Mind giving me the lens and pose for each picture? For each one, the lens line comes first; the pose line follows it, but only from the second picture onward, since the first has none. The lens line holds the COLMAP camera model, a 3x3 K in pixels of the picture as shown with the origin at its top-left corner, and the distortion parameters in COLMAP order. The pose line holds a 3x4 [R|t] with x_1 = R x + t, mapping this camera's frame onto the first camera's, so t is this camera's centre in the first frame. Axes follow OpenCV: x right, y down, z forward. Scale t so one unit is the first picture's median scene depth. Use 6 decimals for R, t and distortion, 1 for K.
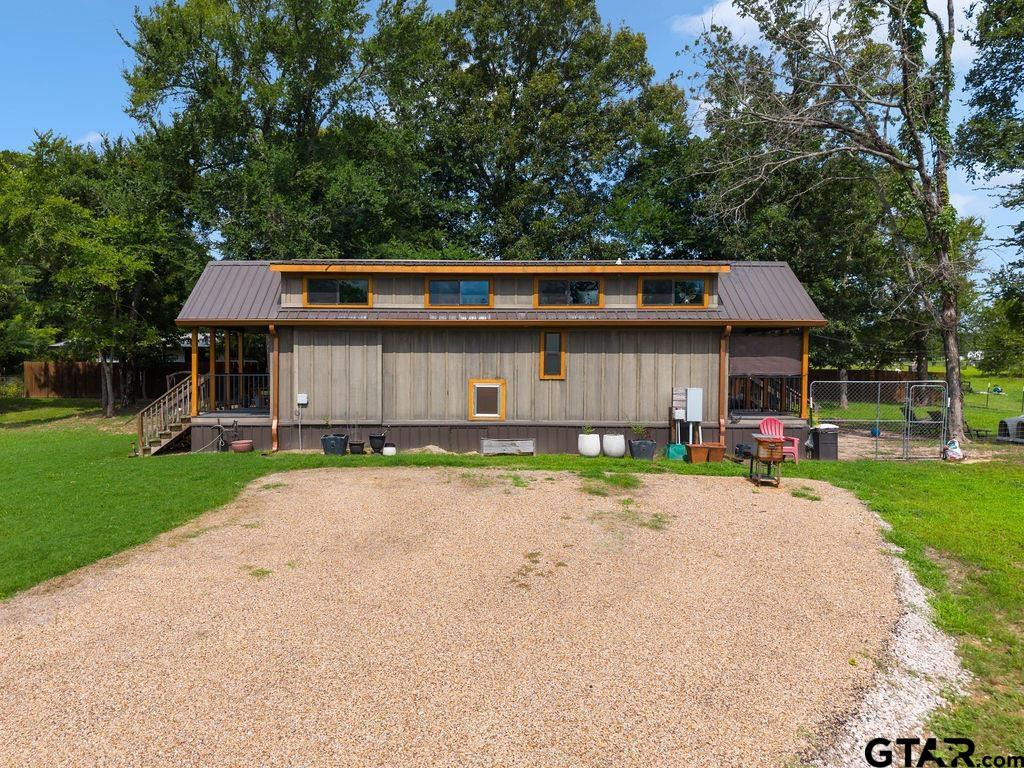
lens RADIAL K [[687.1, 0, 512.0], [0, 687.1, 384.0], [0, 0, 1]] dist [0.001141, -0.003836]
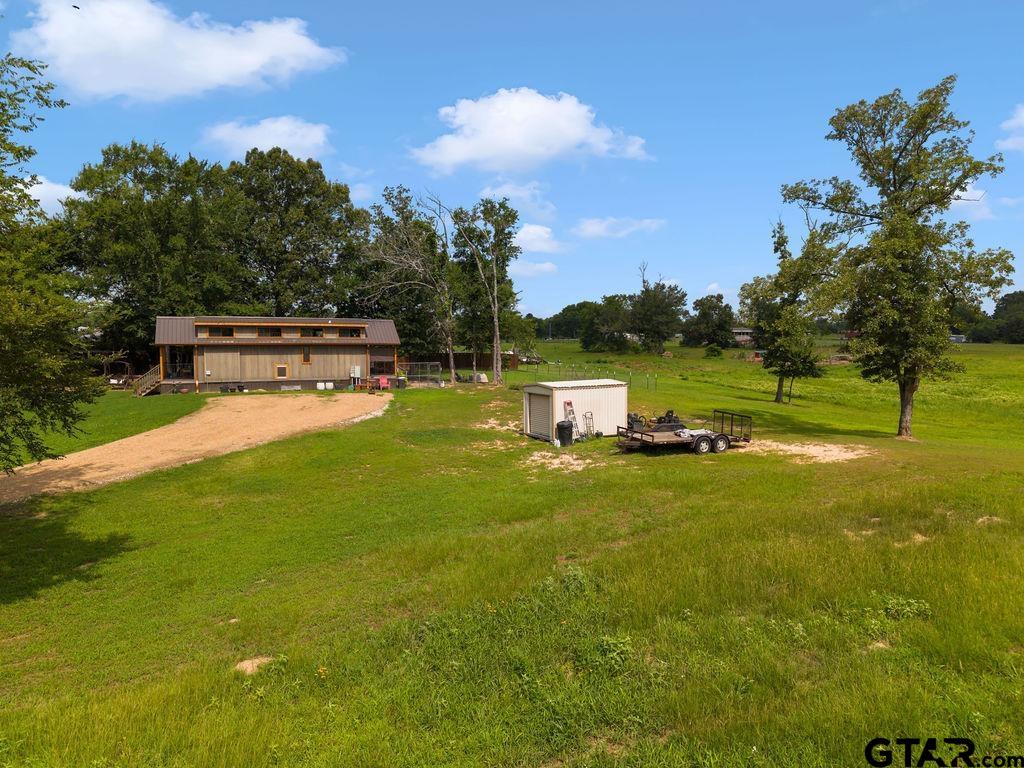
lens RADIAL K [[687.1, 0, 512.0], [0, 687.1, 384.0], [0, 0, 1]] dist [0.001141, -0.003836]
pose [[0.933538, -0.026229, 0.357517, -0.161091], [0.024063, 0.999655, 0.010509, 0.064777], [-0.357670, -0.001207, 0.933847, -1.890636]]
